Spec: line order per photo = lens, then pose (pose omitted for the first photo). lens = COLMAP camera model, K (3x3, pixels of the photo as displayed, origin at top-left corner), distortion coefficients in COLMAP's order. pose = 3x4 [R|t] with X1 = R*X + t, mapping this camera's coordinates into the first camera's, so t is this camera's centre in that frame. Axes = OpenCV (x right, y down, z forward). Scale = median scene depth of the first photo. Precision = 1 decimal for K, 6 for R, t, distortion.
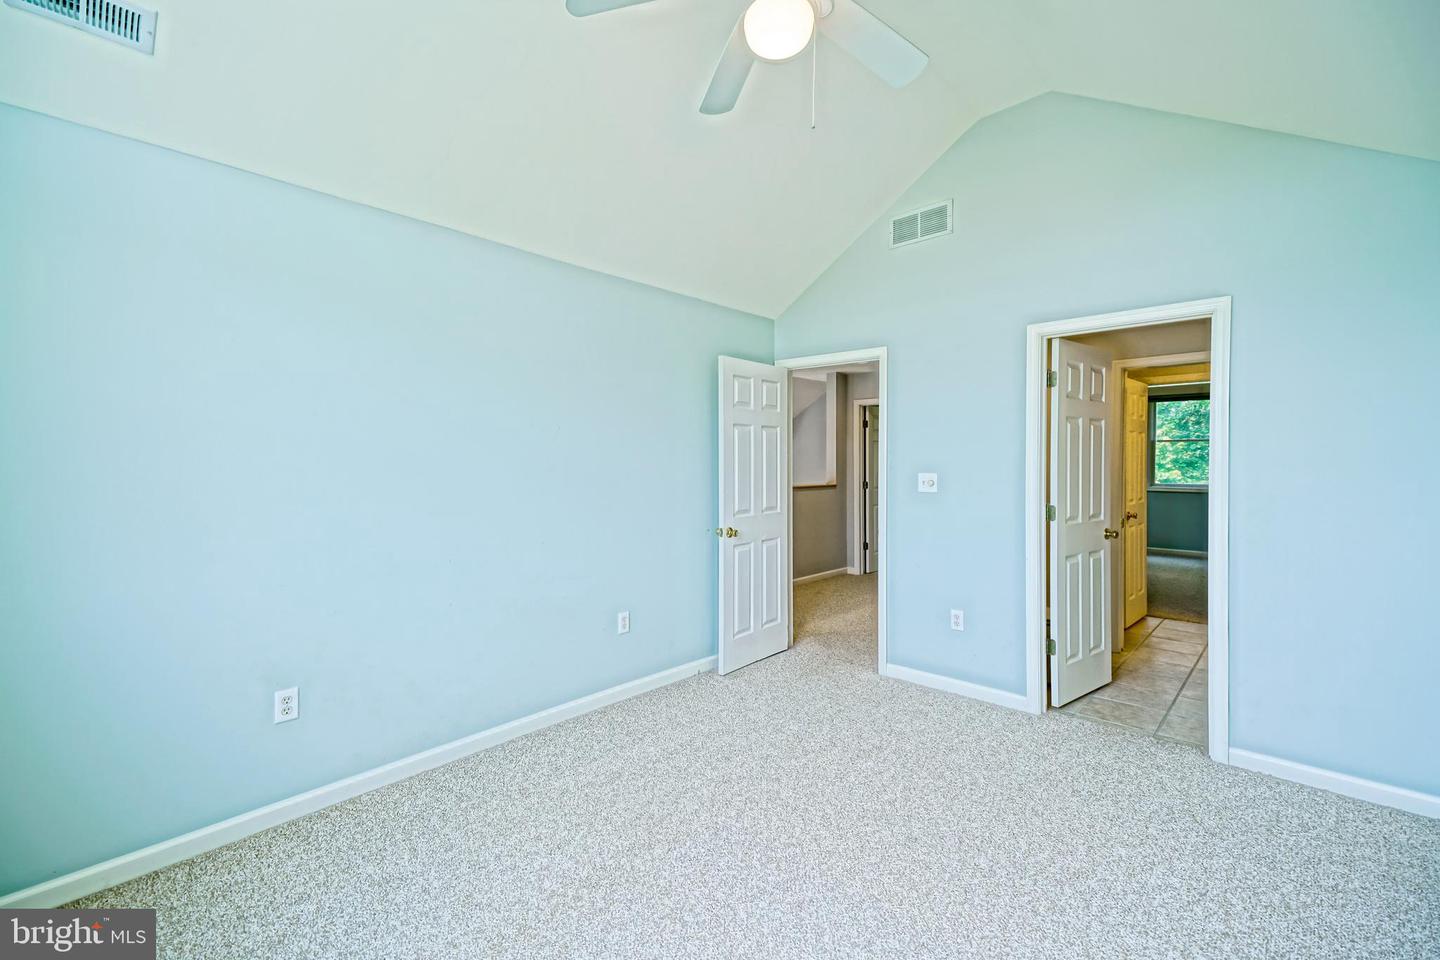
lens RADIAL K [[654.5, 0, 712.2], [0, 654.5, 475.5], [0, 0, 1]] dist [0.030171, -0.001478]
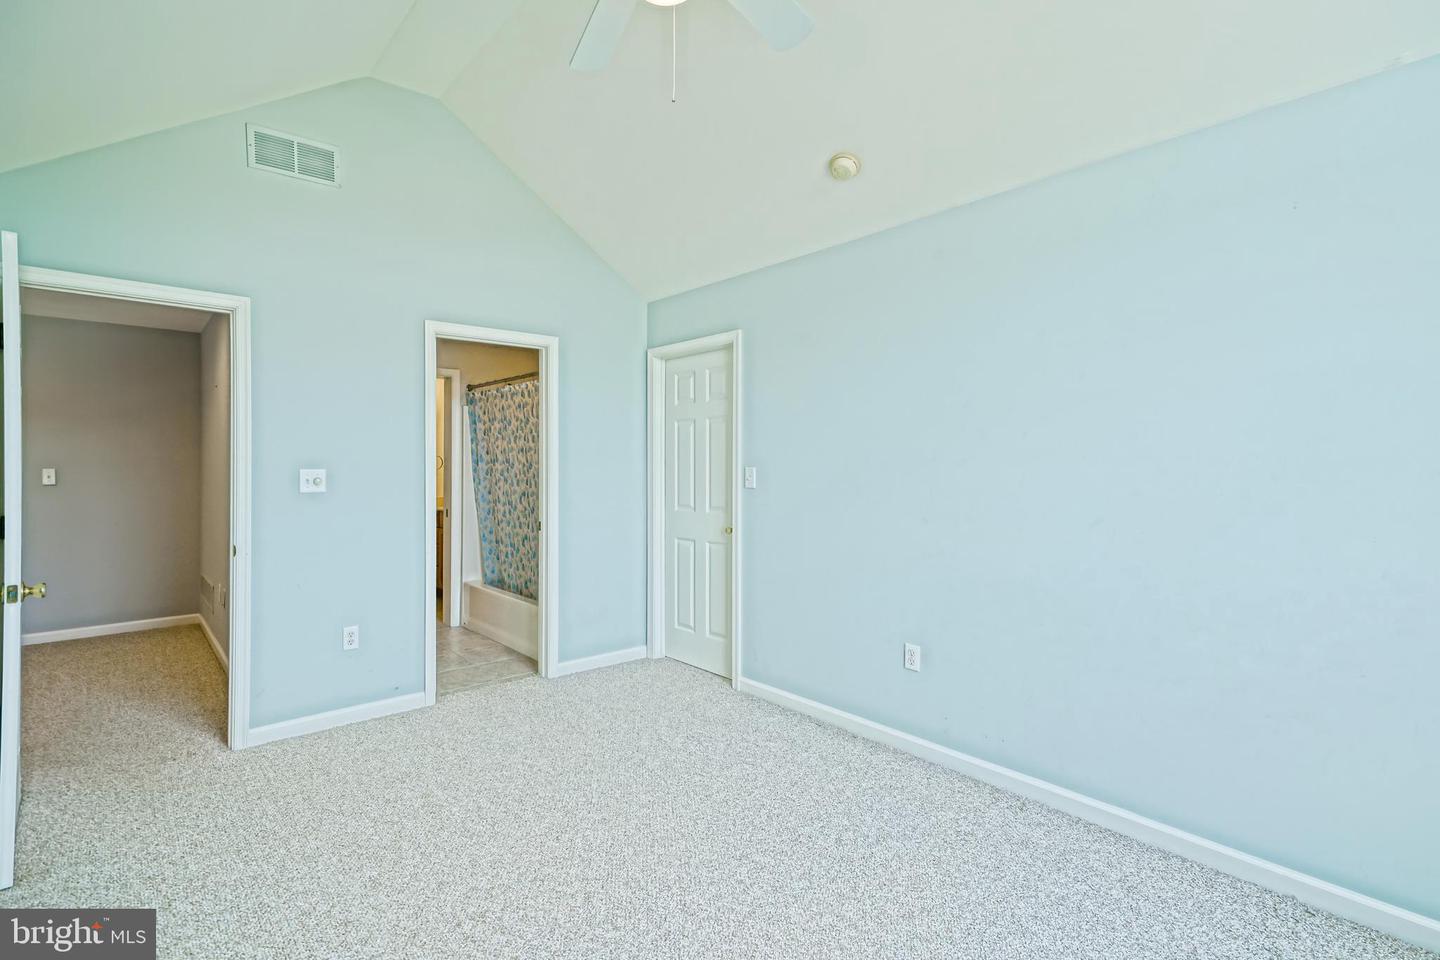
lens RADIAL K [[654.5, 0, 697.1], [0, 654.5, 459.8], [0, 0, 1]] dist [0.030171, -0.001478]
pose [[0.118807, -0.002952, 0.992913, -0.443556], [0.007007, 0.999973, 0.002135, -0.014034], [-0.992893, 0.006704, 0.118825, 0.445960]]
